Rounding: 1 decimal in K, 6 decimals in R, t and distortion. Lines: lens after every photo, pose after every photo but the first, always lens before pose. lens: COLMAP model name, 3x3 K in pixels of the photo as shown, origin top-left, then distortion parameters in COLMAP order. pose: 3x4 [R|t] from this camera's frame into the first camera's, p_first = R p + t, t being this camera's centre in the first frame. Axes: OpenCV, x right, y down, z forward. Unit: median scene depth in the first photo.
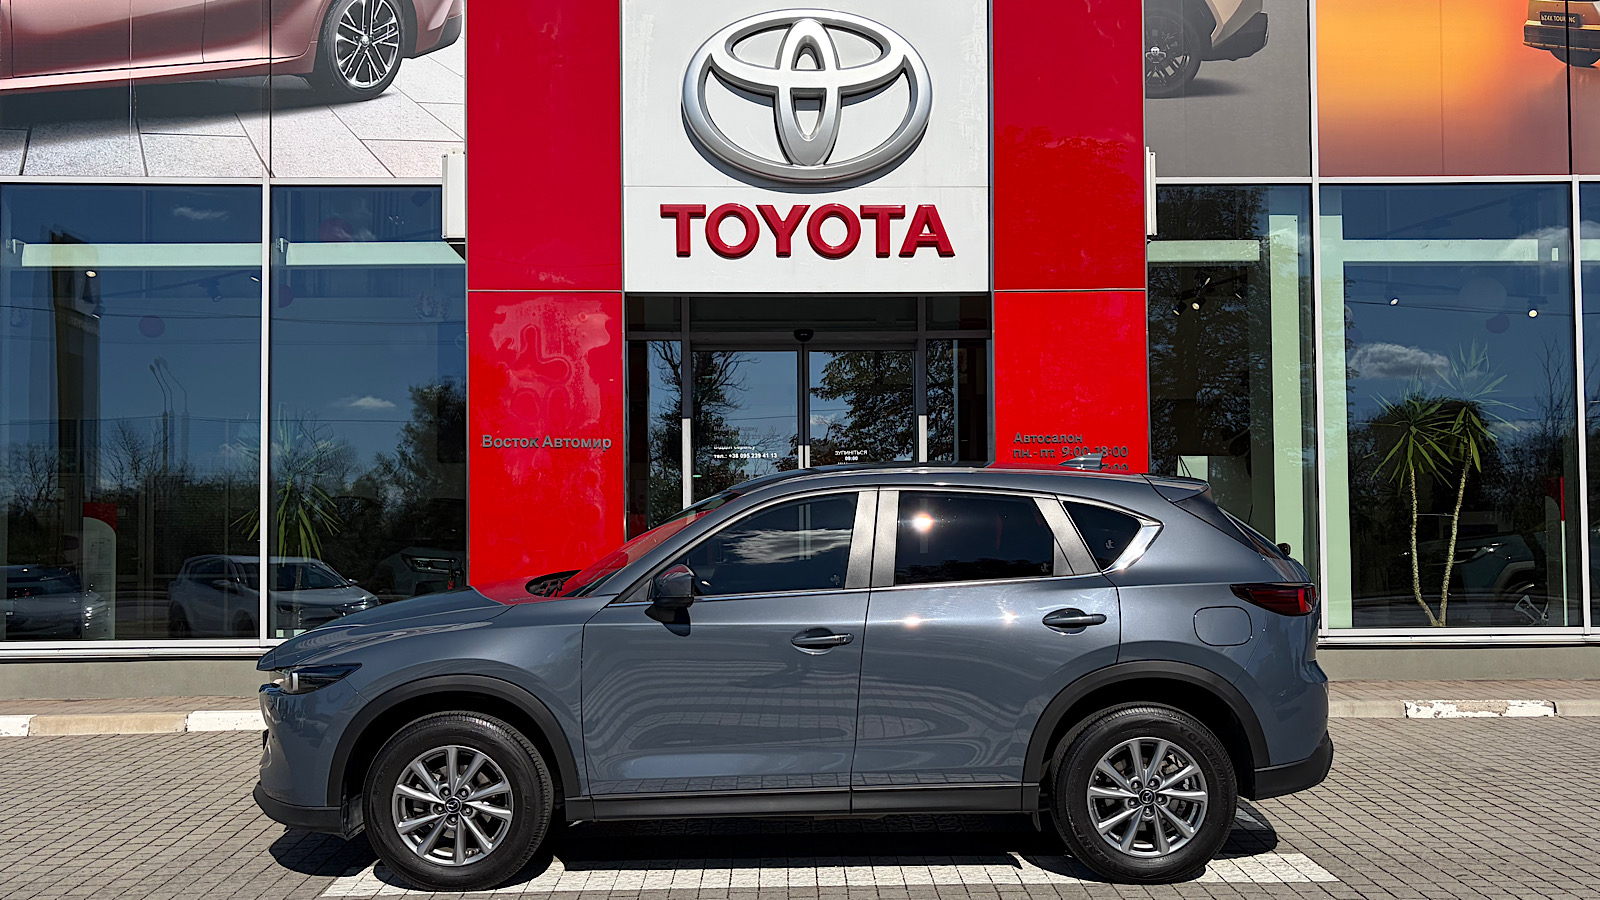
lens RADIAL K [[1332.7, 0, 813.5], [0, 1332.7, 506.7], [0, 0, 1]] dist [0.042333, -0.028951]
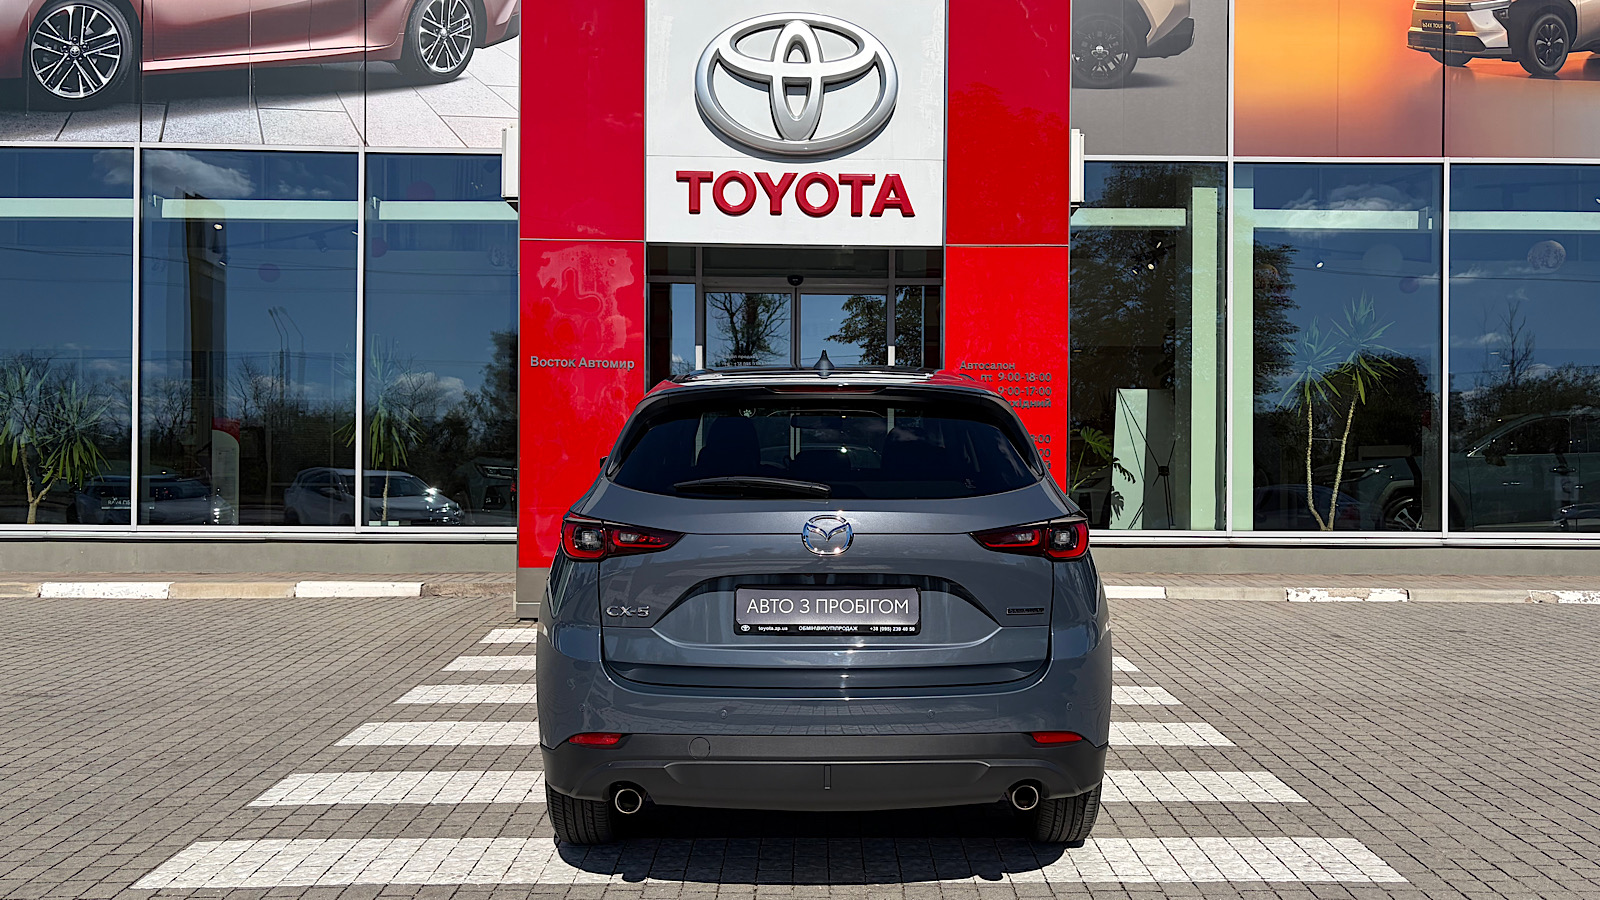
lens RADIAL K [[1168.9, 0, 840.3], [0, 1168.9, 475.7], [0, 0, 1]] dist [0.032575, -0.017867]
pose [[0.999876, 0.013866, -0.007439, 0.035837], [-0.013666, 0.999560, 0.026339, 0.017847], [0.007801, -0.026234, 0.999625, -0.064568]]
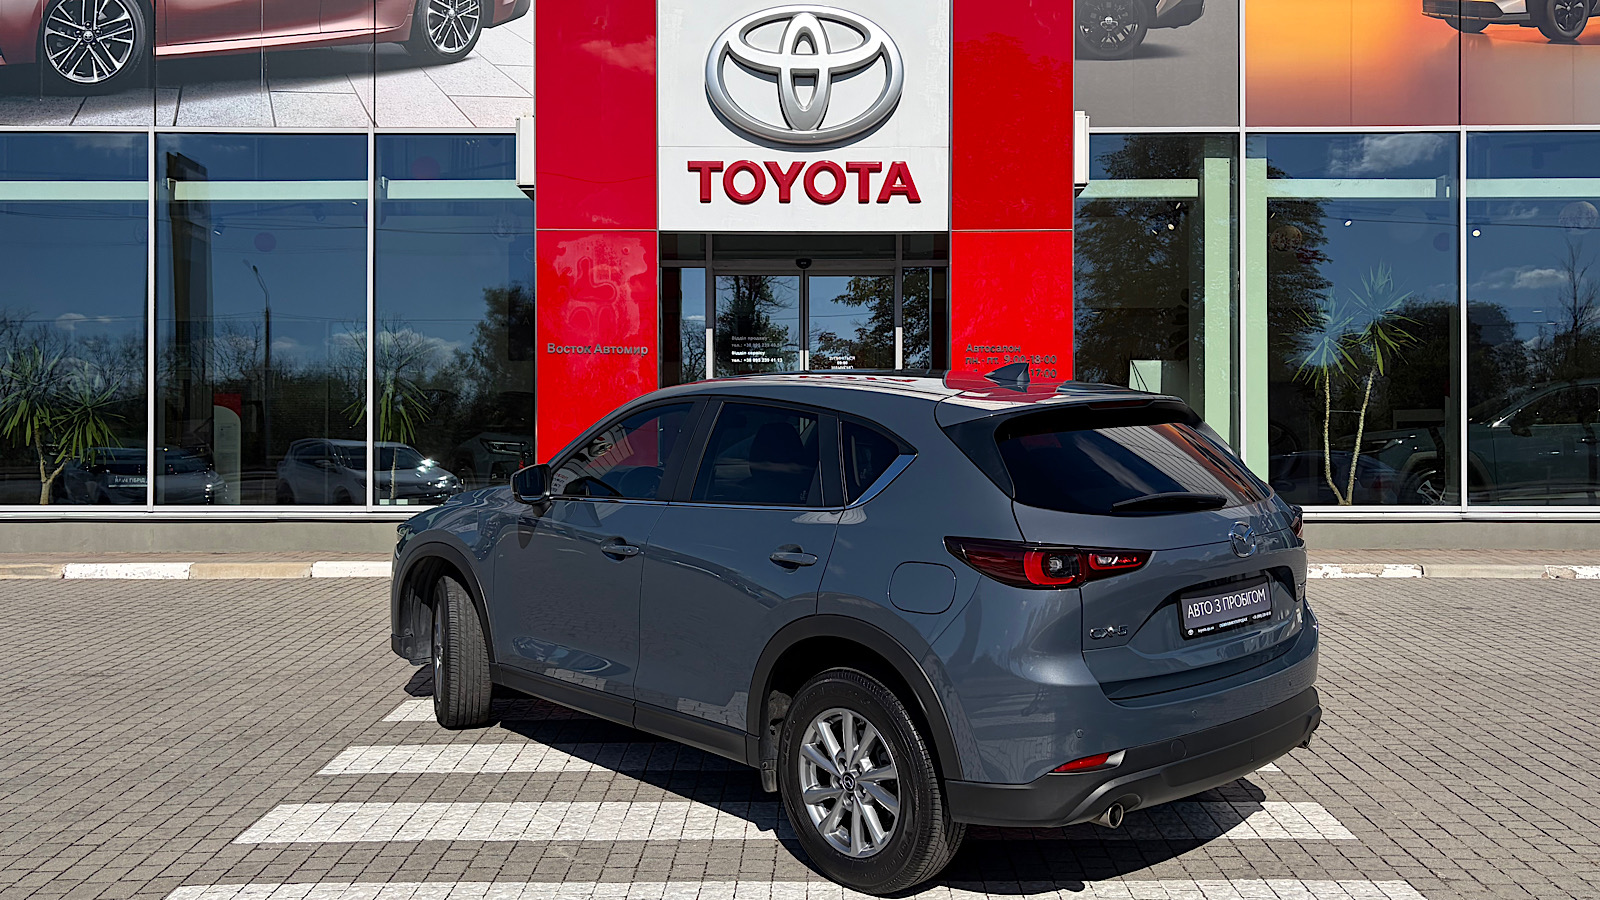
lens RADIAL K [[1266.2, 0, 823.0], [0, 1266.2, 431.0], [0, 0, 1]] dist [0.040483, -0.024511]
pose [[0.999565, 0.007638, -0.028487, 0.036572], [-0.006951, 0.999685, 0.024116, -0.000694], [0.028663, -0.023907, 0.999303, -0.148017]]
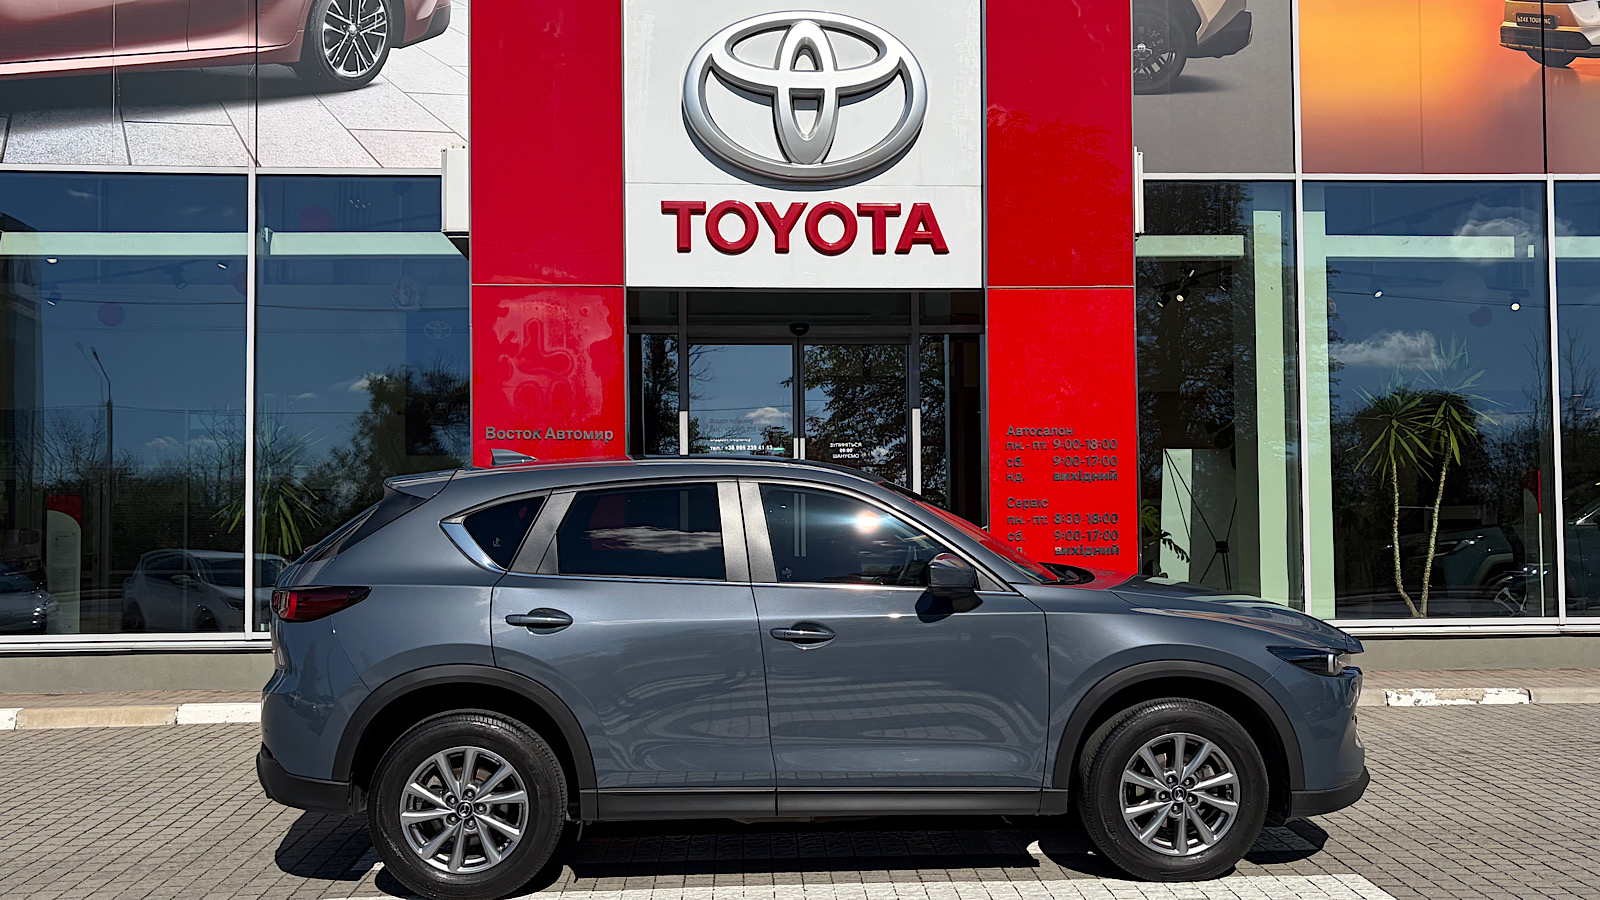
lens RADIAL K [[1404.7, 0, 821.0], [0, 1404.7, 495.6], [0, 0, 1]] dist [0.038505, -0.019854]
pose [[0.999565, 0.000388, 0.029505, -0.017999], [-0.000247, 0.999989, -0.004768, 0.002544], [-0.029506, 0.004758, 0.999553, -0.055193]]
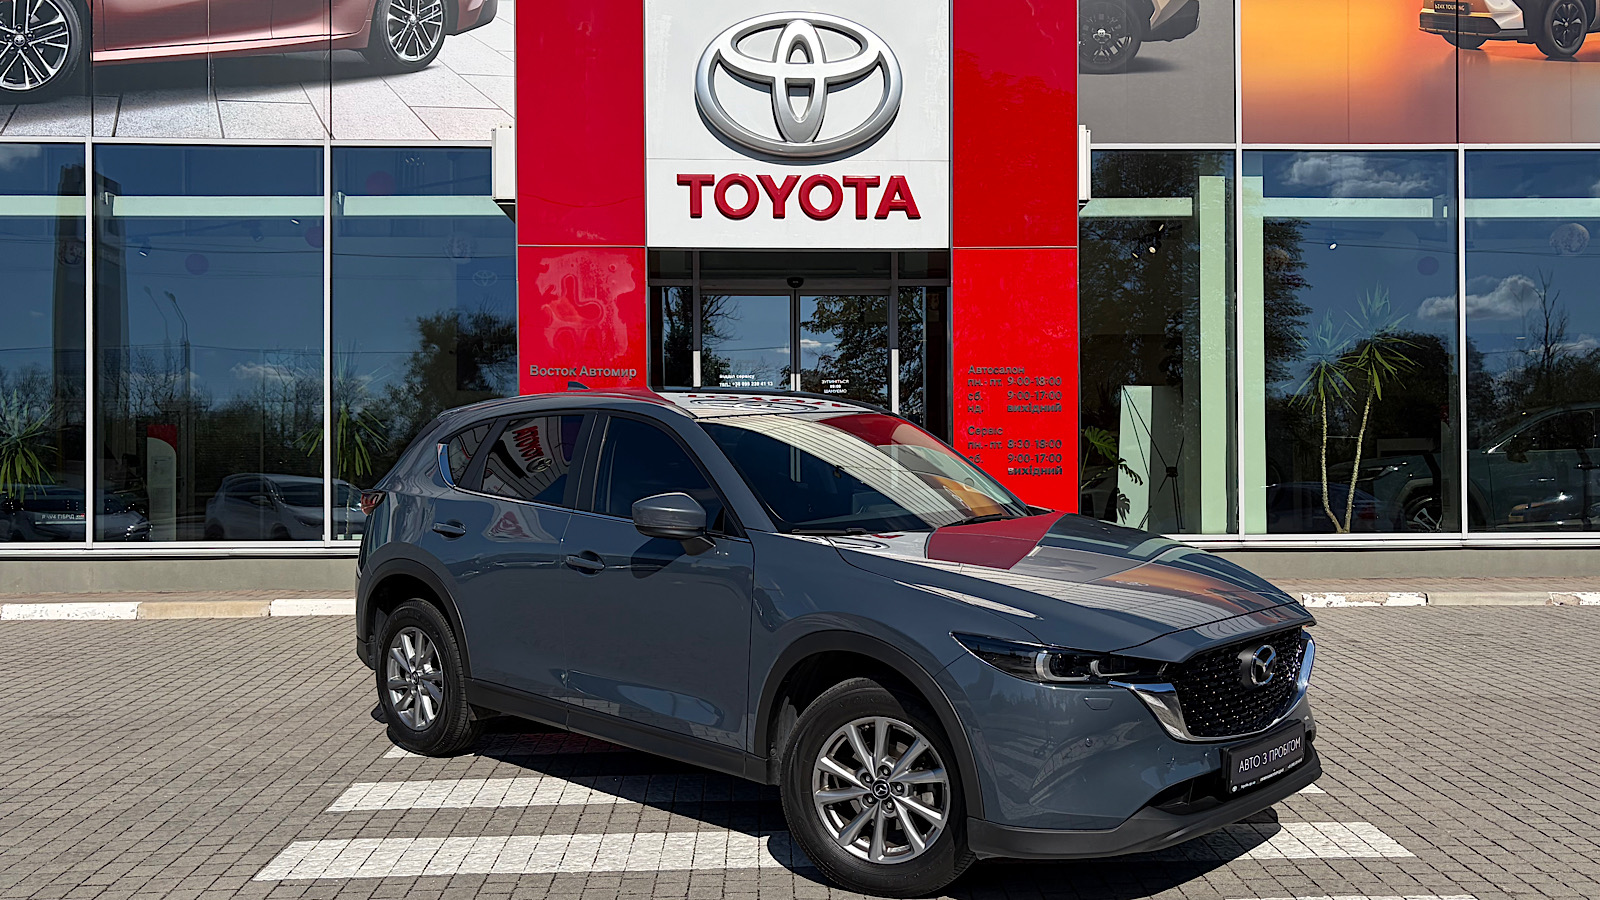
lens RADIAL K [[1332.7, 0, 821.1], [0, 1332.7, 466.9], [0, 0, 1]] dist [0.042333, -0.028951]
pose [[0.999916, 0.002792, 0.012630, 0.000776], [-0.003071, 0.999750, 0.022148, 0.007890], [-0.012565, -0.022185, 0.999675, -0.156749]]
